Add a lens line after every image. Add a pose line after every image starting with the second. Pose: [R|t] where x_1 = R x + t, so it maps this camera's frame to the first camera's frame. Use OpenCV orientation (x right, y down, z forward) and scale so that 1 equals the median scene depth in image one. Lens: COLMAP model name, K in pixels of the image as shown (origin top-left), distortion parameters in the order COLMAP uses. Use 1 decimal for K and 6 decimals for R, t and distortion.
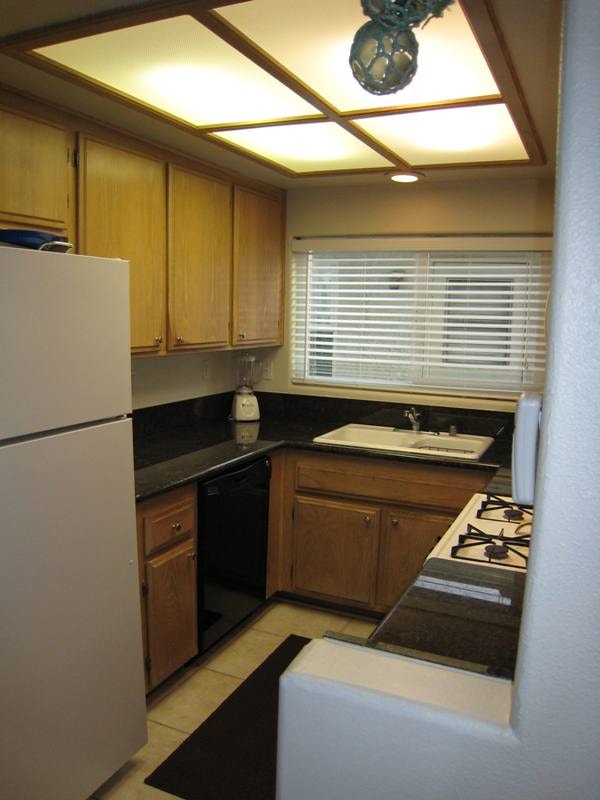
lens RADIAL K [[671.3, 0, 299.7], [0, 671.3, 405.9], [0, 0, 1]] dist [-0.049506, 0.020445]
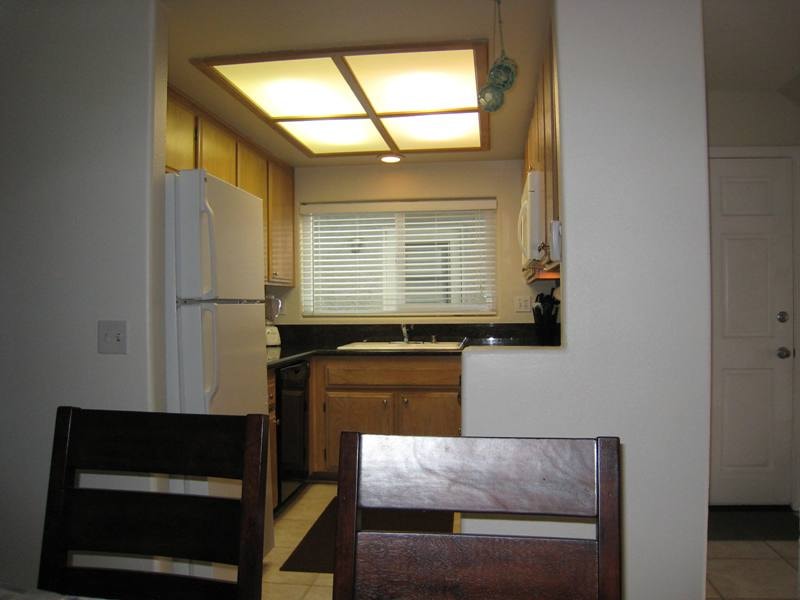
lens RADIAL K [[671.3, 0, 398.6], [0, 671.3, 297.2], [0, 0, 1]] dist [-0.049506, 0.020445]
pose [[0.957402, -0.031777, 0.287006, -0.227630], [0.074162, 0.987646, -0.138041, 0.134735], [-0.279074, 0.153446, 0.947930, -0.285778]]
